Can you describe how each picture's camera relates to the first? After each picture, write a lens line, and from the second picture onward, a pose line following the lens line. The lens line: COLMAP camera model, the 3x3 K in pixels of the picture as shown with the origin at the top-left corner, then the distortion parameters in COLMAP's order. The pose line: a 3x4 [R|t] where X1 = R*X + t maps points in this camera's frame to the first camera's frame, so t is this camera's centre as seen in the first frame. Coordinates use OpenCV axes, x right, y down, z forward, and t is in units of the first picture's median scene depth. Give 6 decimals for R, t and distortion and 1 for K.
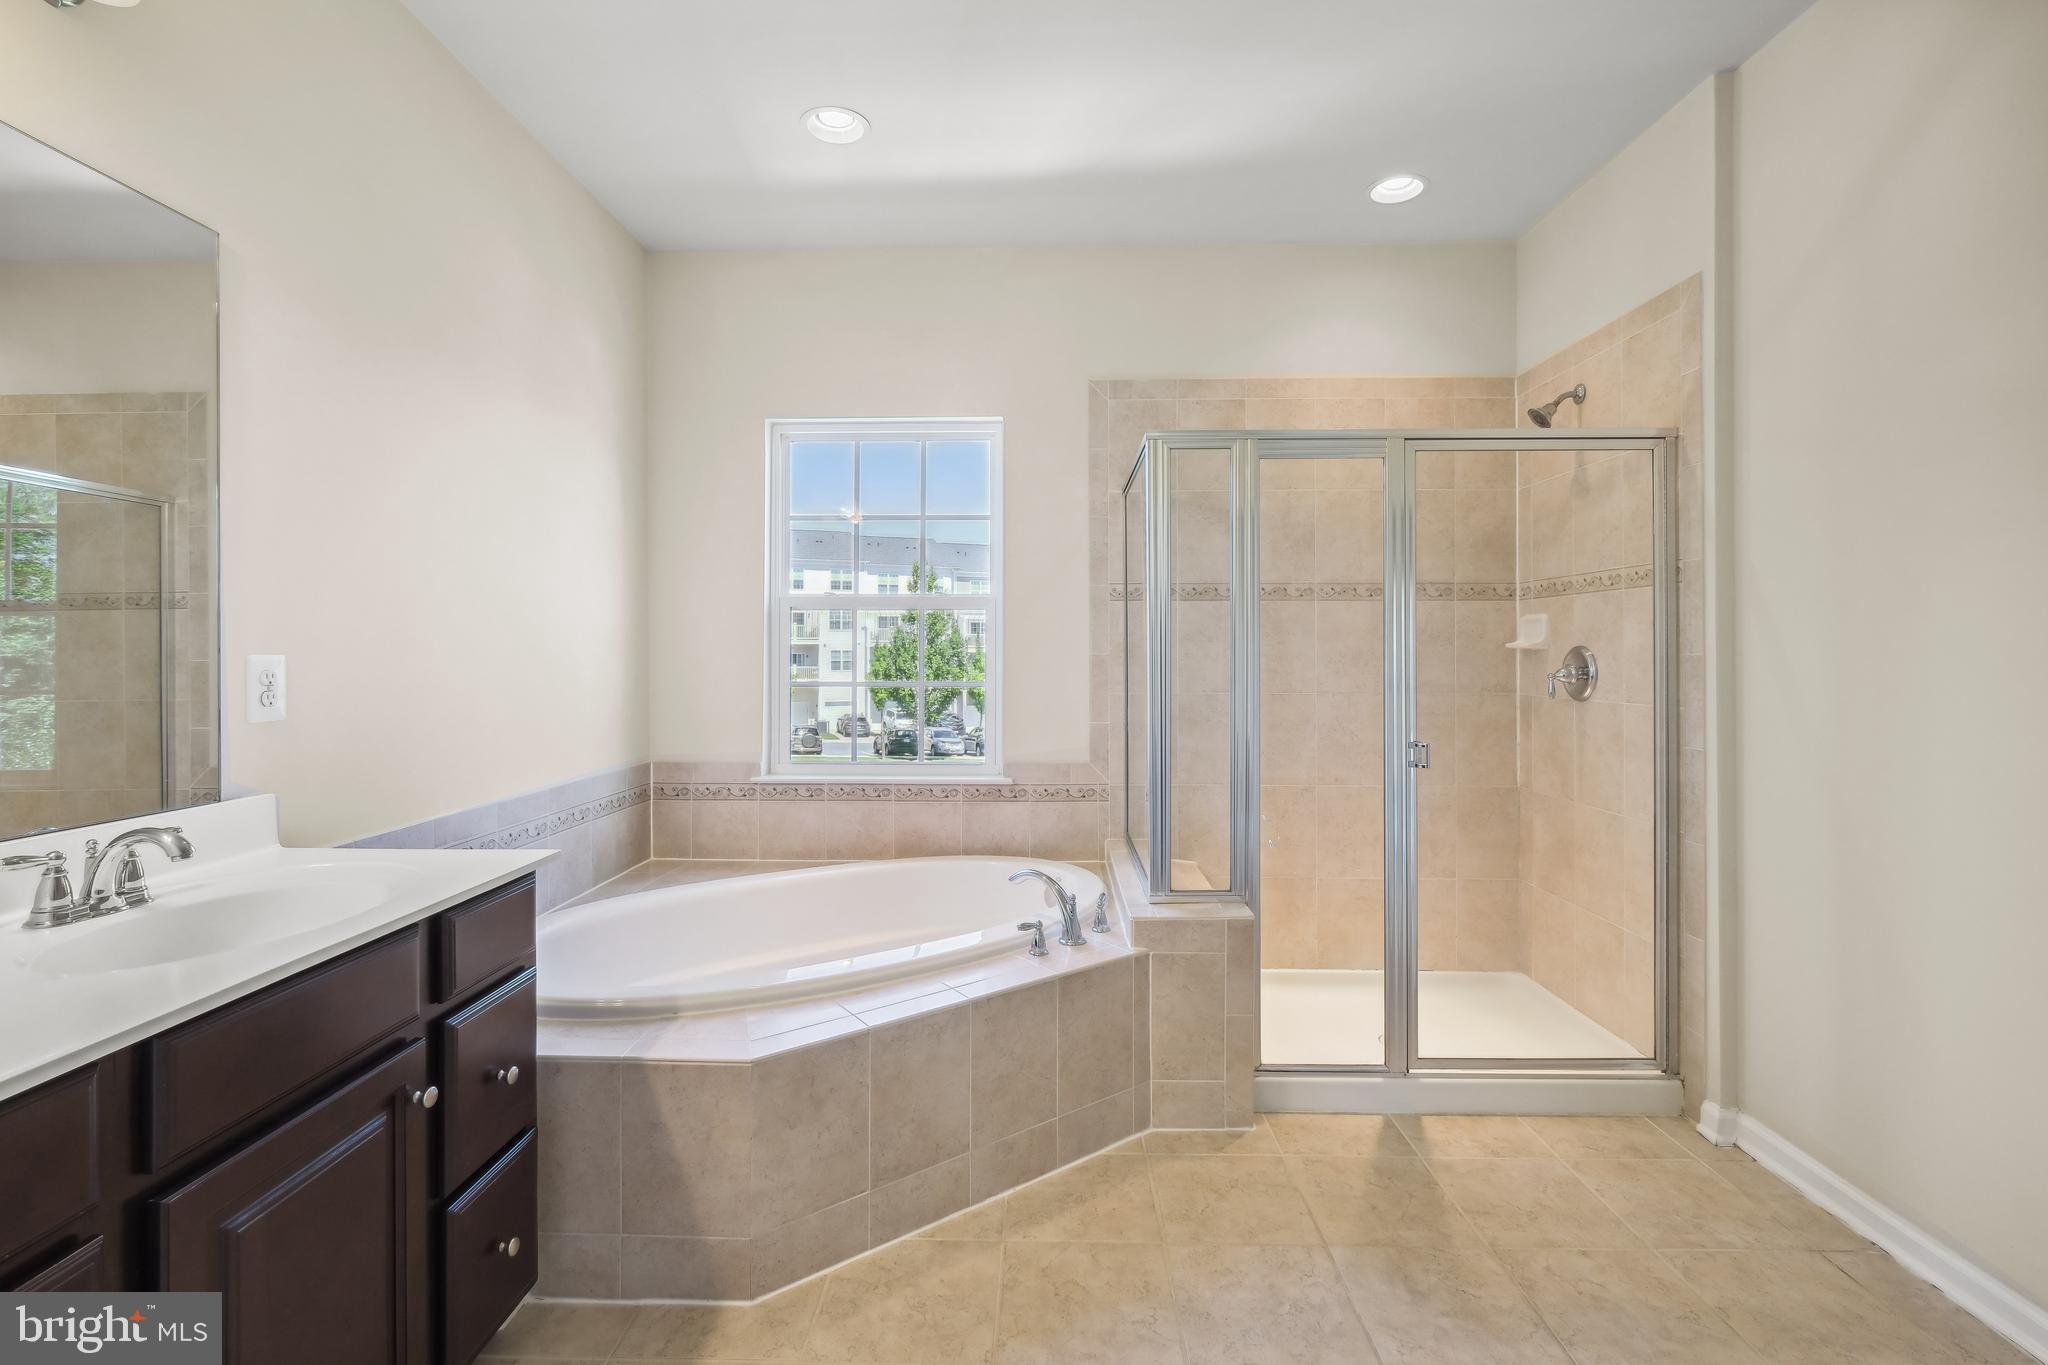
lens RADIAL K [[885.8, 0, 1024.0], [0, 885.8, 682.5], [0, 0, 1]] dist [0.002447, -0.000054]
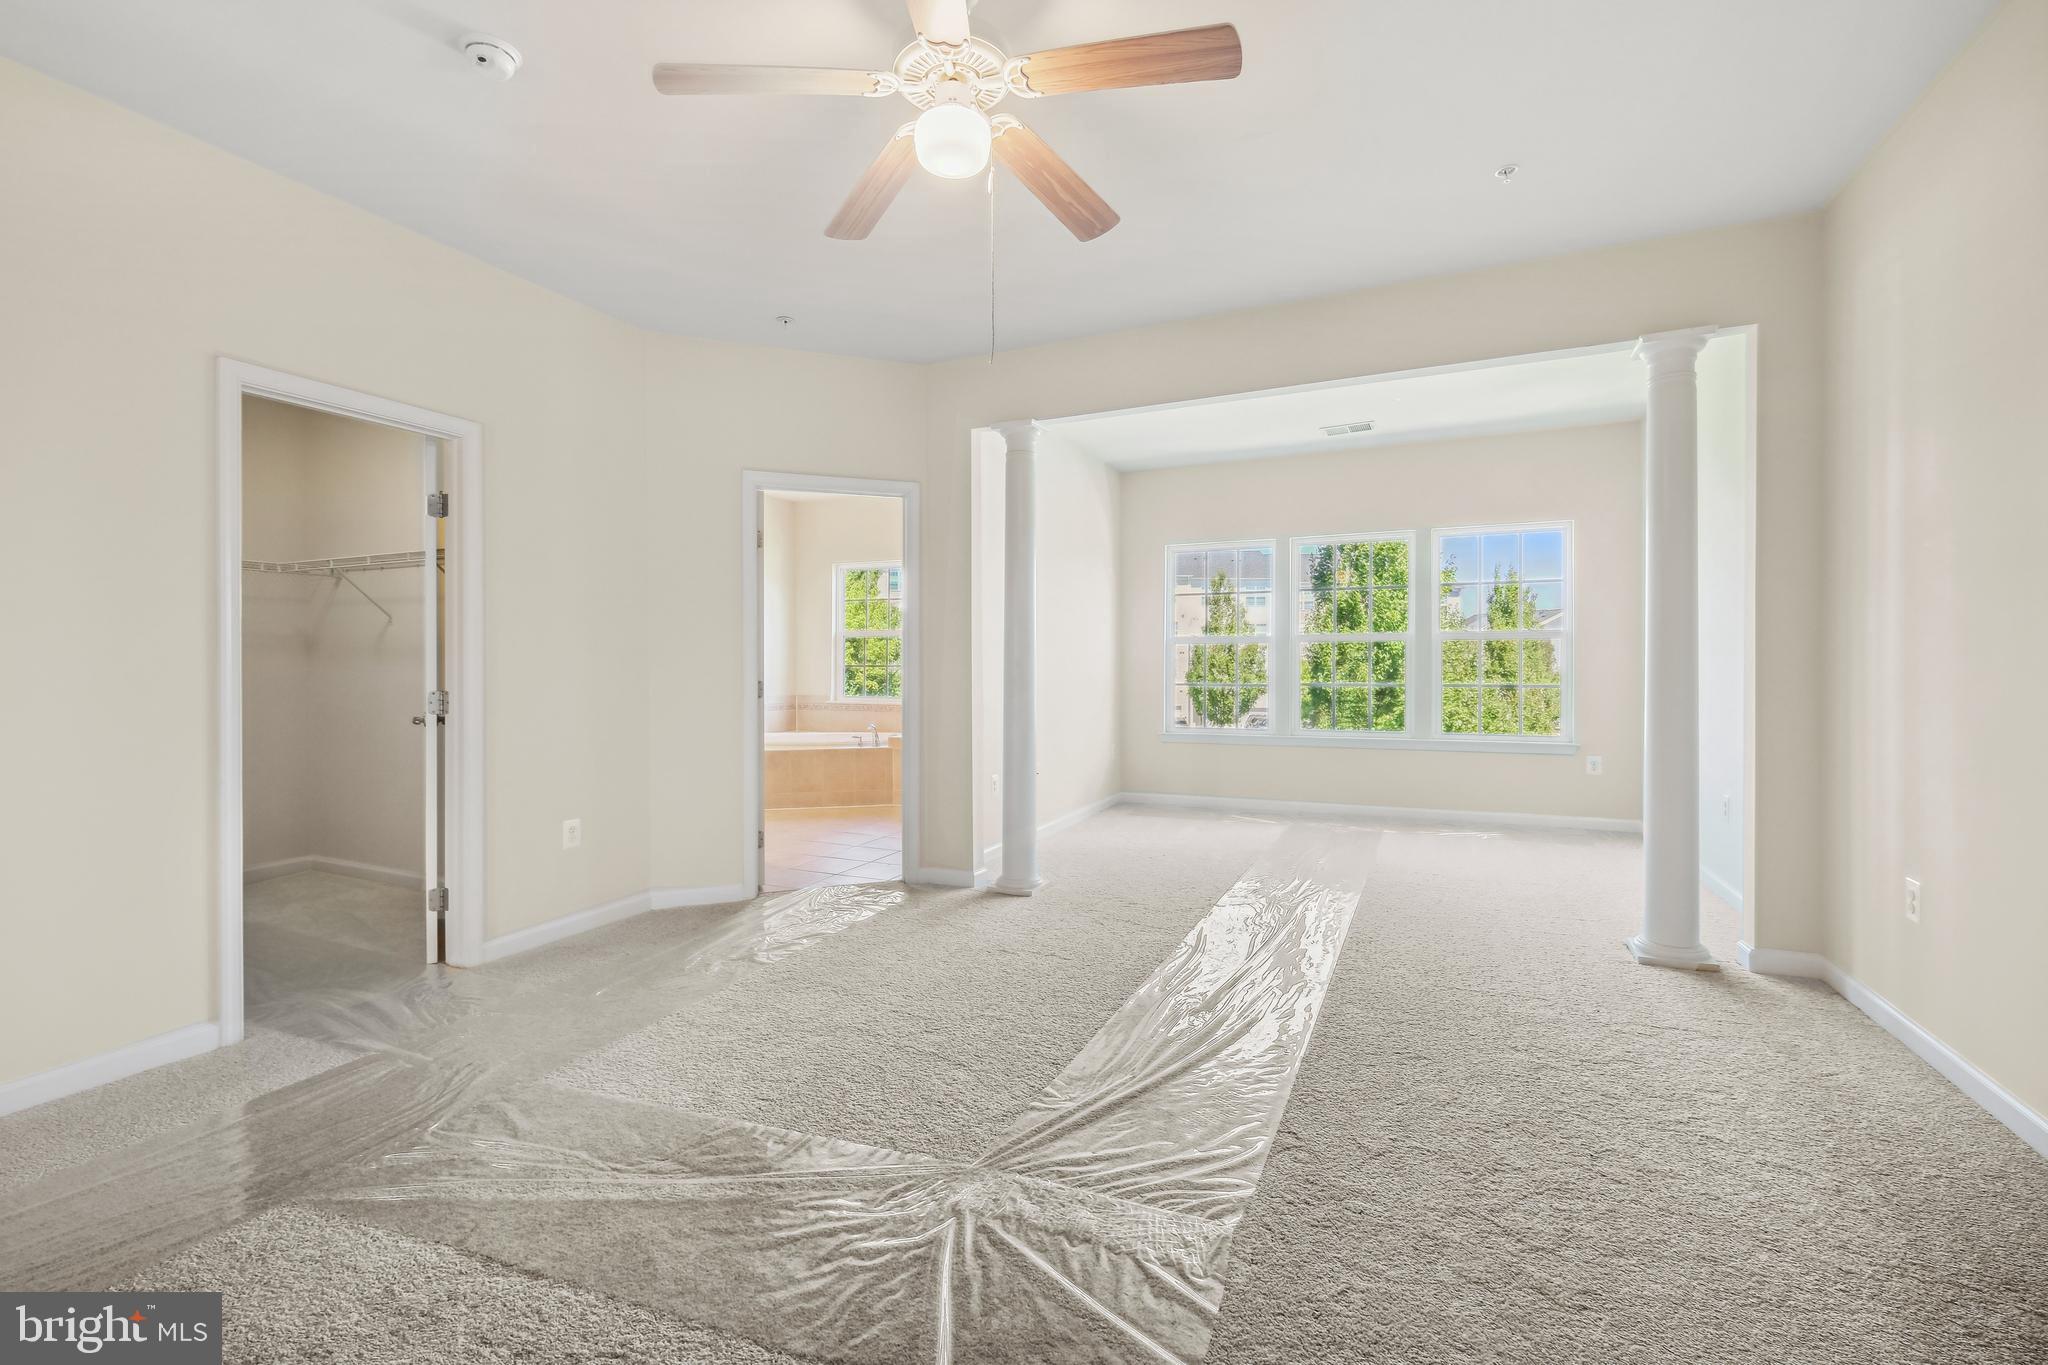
lens RADIAL K [[885.8, 0, 1024.0], [0, 885.8, 682.5], [0, 0, 1]] dist [0.002447, -0.000054]
pose [[0.916025, 0.001648, -0.401117, 1.302995], [-0.004067, 0.999978, -0.005177, 0.062619], [0.401100, 0.006374, 0.916012, -1.204370]]
